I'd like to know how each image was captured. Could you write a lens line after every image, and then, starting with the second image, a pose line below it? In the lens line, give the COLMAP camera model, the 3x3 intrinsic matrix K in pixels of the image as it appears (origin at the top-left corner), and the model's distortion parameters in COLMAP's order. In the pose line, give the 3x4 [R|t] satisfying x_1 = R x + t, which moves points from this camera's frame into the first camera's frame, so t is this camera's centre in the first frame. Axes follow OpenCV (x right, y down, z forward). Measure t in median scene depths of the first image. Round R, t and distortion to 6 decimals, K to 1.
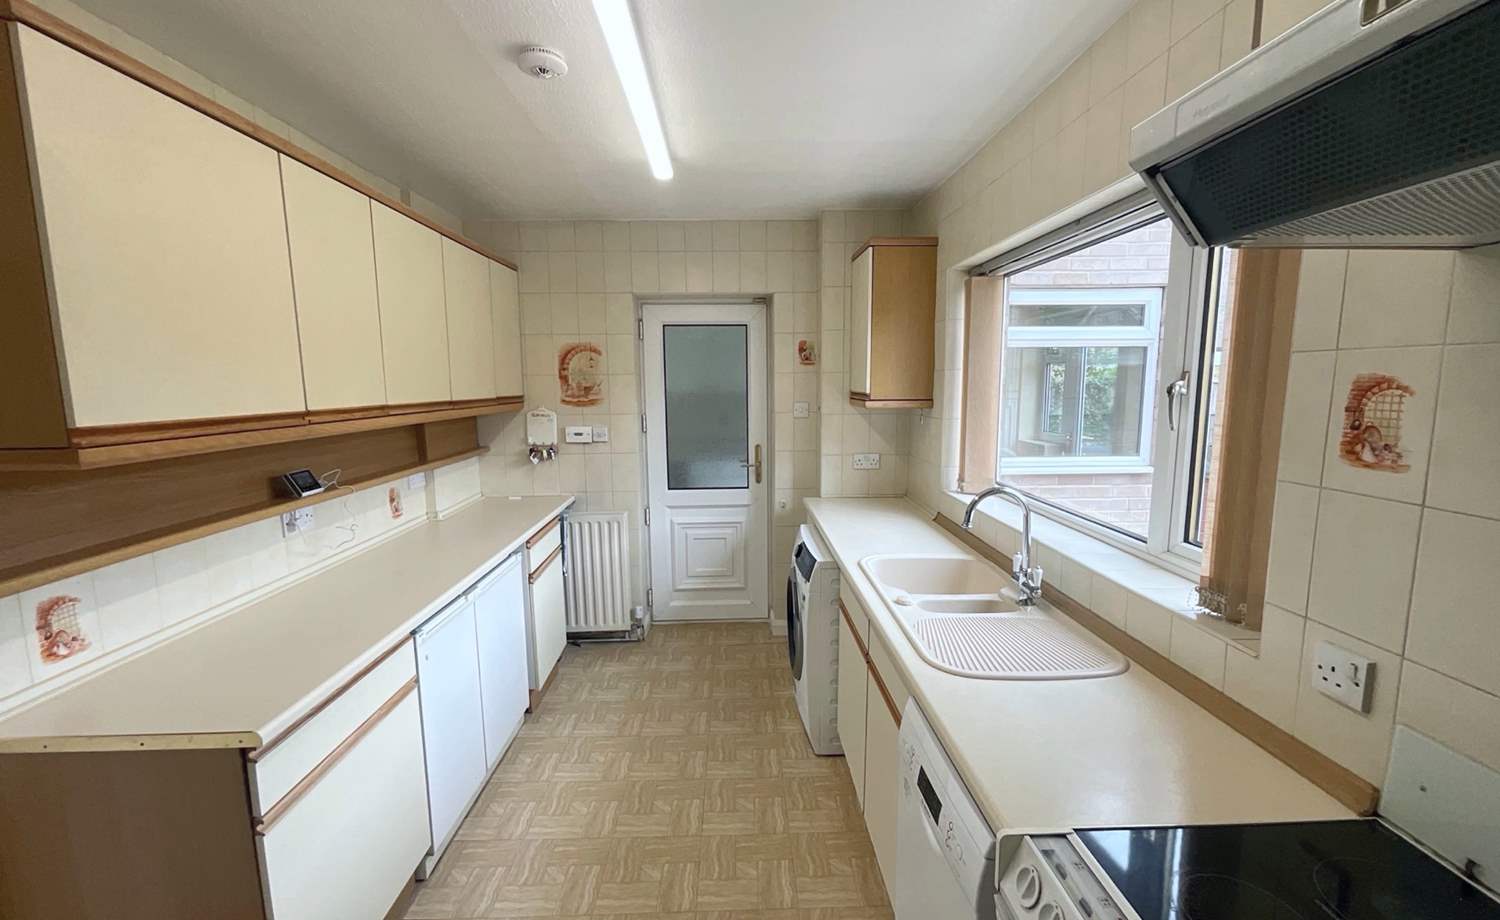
lens RADIAL K [[609.1, 0, 756.0], [0, 609.1, 461.5], [0, 0, 1]] dist [-0.002844, -0.000794]
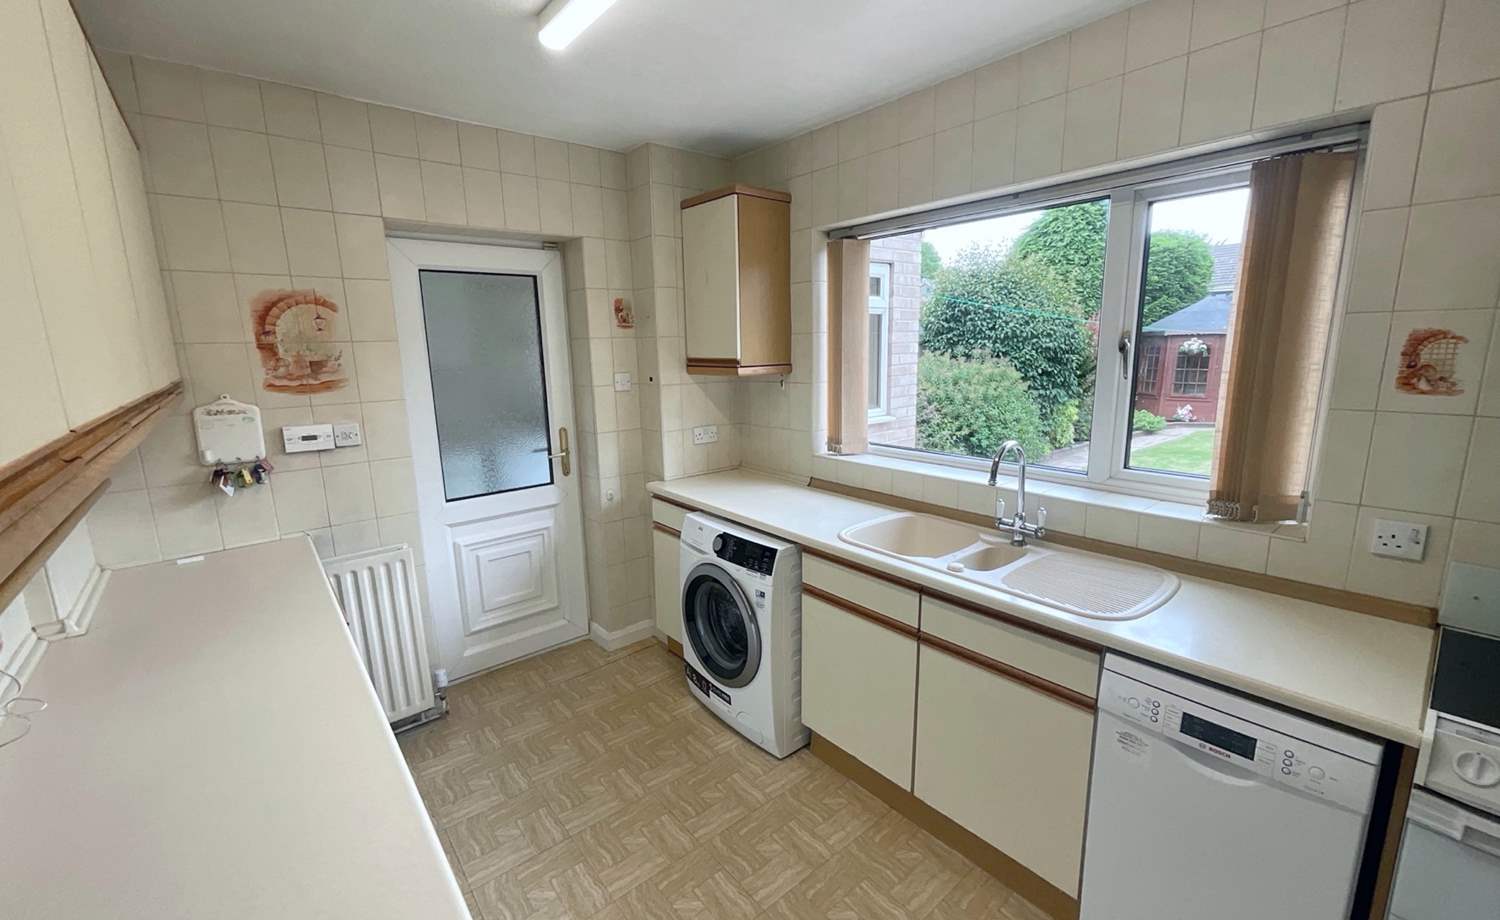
lens RADIAL K [[609.1, 0, 752.7], [0, 609.1, 461.4], [0, 0, 1]] dist [-0.002844, -0.000794]
pose [[0.788533, -0.125735, 0.602002, -0.319545], [0.096022, 0.992043, 0.081425, -0.028366], [-0.607450, -0.006401, 0.794332, 0.229726]]
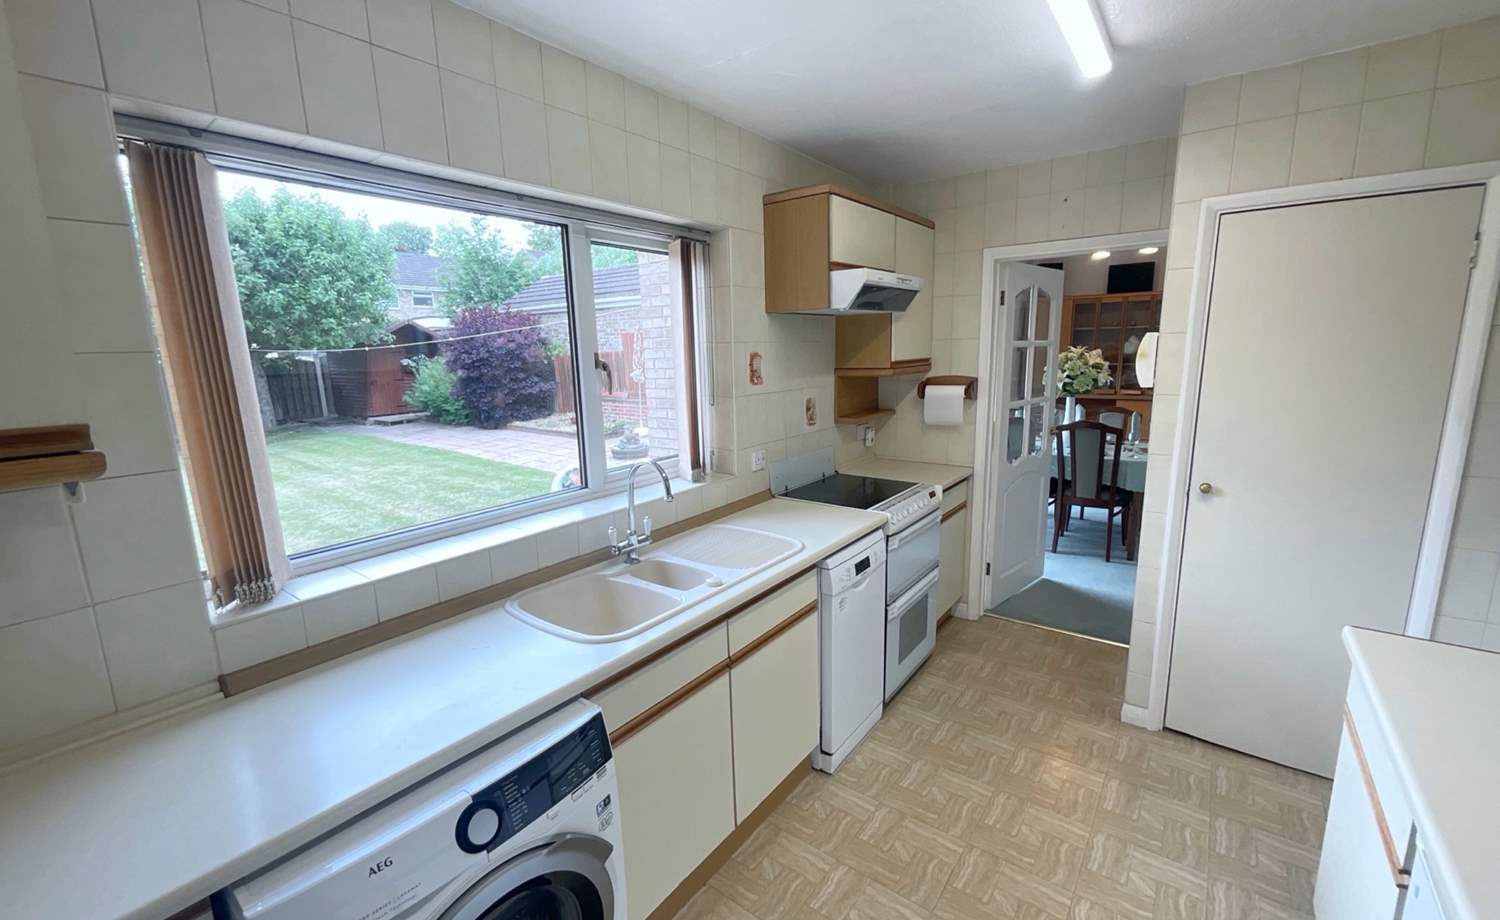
lens RADIAL K [[609.1, 0, 756.4], [0, 609.1, 459.3], [0, 0, 1]] dist [-0.002844, -0.000794]
pose [[-0.776895, -0.090979, 0.623022, -0.222153], [0.110588, 0.954406, 0.277271, -0.124539], [-0.619842, 0.284310, -0.731412, 0.887314]]
